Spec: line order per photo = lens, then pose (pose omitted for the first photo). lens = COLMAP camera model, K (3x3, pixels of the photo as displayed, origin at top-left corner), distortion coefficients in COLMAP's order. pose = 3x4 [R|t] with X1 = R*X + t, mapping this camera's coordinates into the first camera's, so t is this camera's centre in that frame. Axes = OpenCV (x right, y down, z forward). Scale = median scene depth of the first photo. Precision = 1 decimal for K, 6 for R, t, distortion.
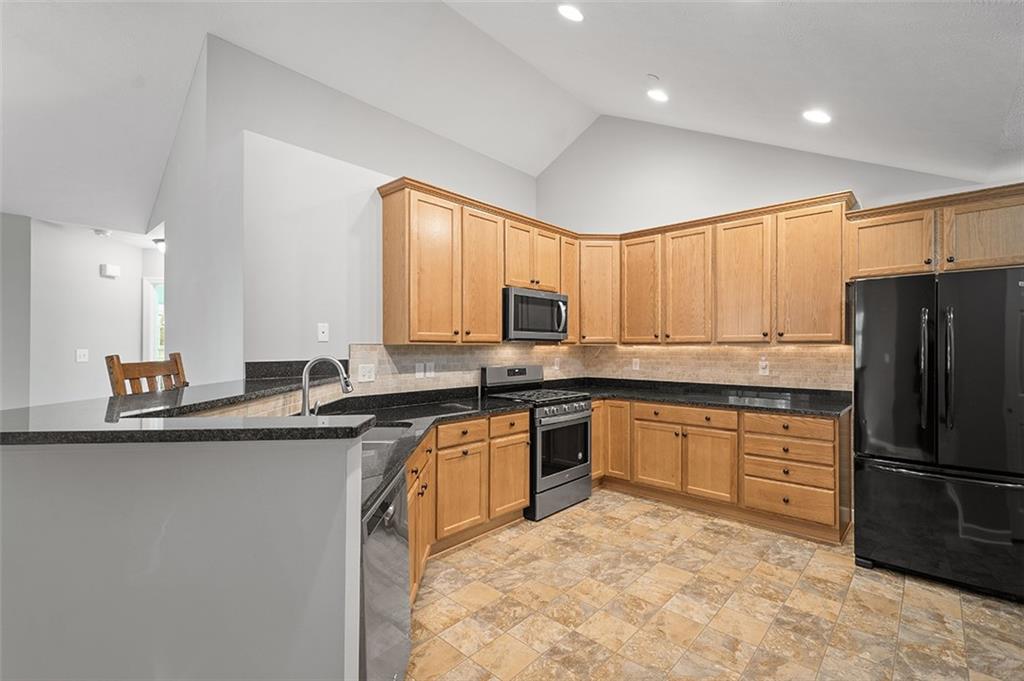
lens RADIAL K [[448.4, 0, 520.0], [0, 448.4, 343.2], [0, 0, 1]] dist [0.025874, -0.009500]
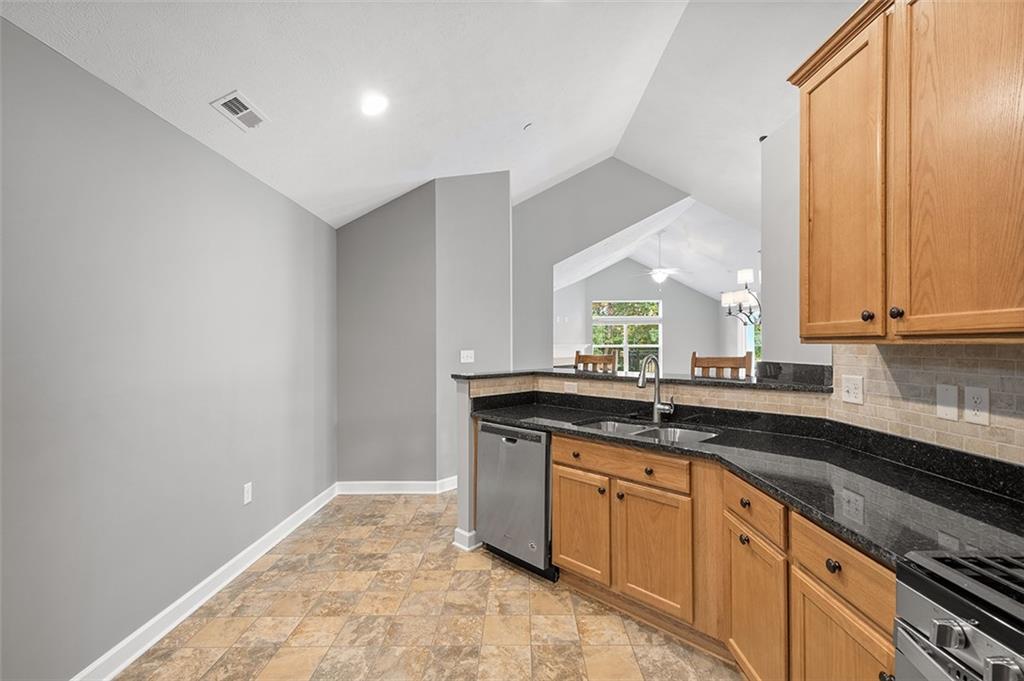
lens RADIAL K [[448.4, 0, 520.0], [0, 448.4, 343.2], [0, 0, 1]] dist [0.025874, -0.009500]
pose [[-0.738027, 0.000031, -0.674772, 0.382719], [0.009735, 0.999896, -0.010602, 0.003728], [0.674701, -0.014394, -0.737950, 1.026593]]
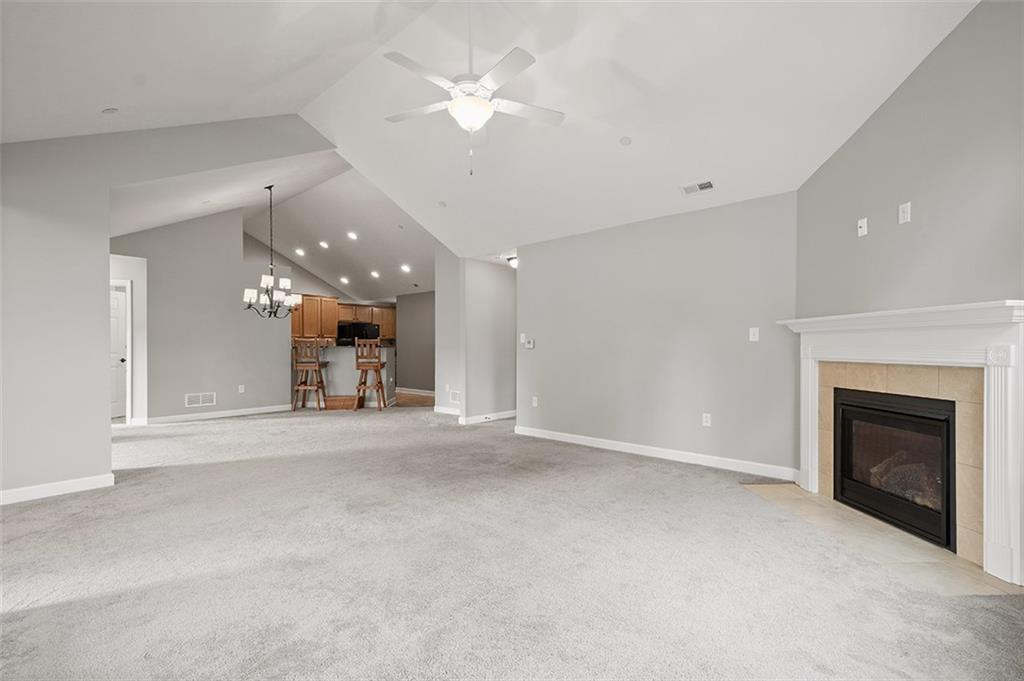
lens RADIAL K [[447.5, 0, 525.4], [0, 447.5, 349.6], [0, 0, 1]] dist [0.012820, -0.000041]
pose [[-0.020771, -0.010886, 0.999725, -2.737302], [-0.010610, 0.999887, 0.010667, 0.034703], [-0.999728, -0.010386, -0.020884, -0.415448]]
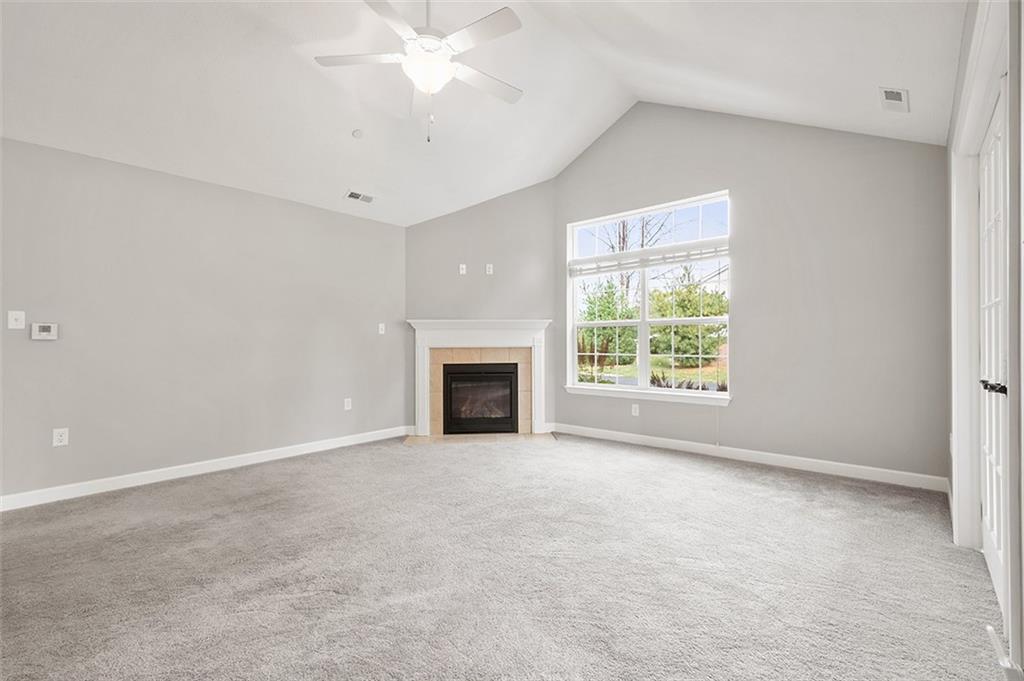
lens RADIAL K [[448.4, 0, 520.0], [0, 448.4, 343.2], [0, 0, 1]] dist [0.025874, -0.009500]
pose [[-0.999809, -0.000444, -0.019561, -2.043272], [-0.000284, 0.999966, -0.008203, 0.059582], [0.019564, -0.008196, -0.999775, 0.411606]]
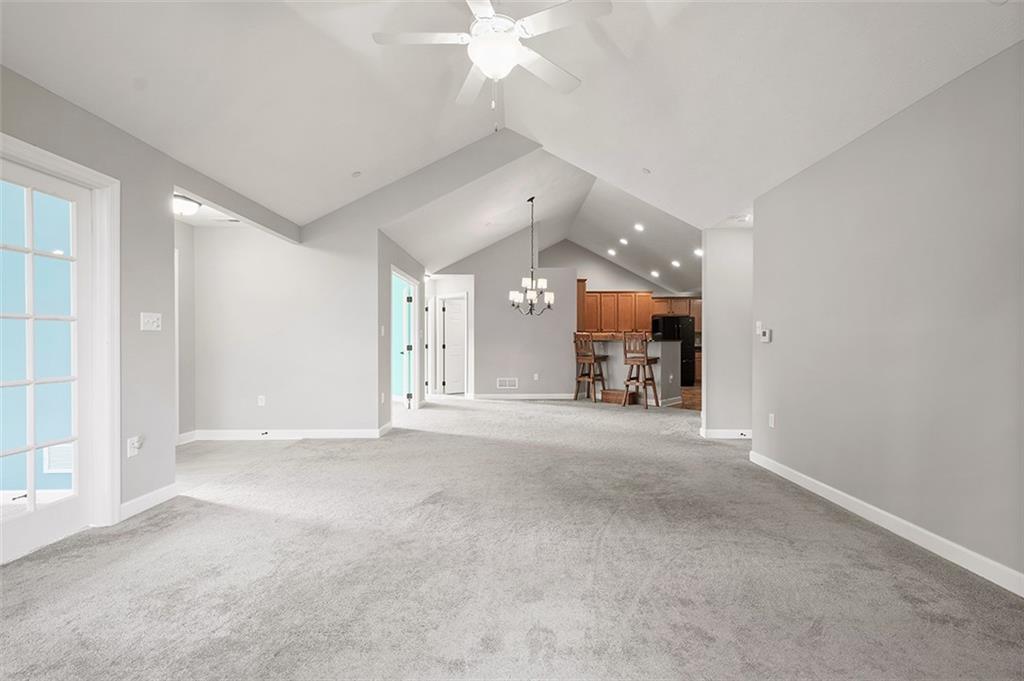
lens RADIAL K [[448.4, 0, 520.0], [0, 448.4, 343.2], [0, 0, 1]] dist [0.025874, -0.009500]
pose [[0.730257, -0.006573, 0.683141, -2.356661], [-0.004906, 0.999877, 0.014866, 0.035296], [-0.683155, -0.014207, 0.730135, -0.858307]]
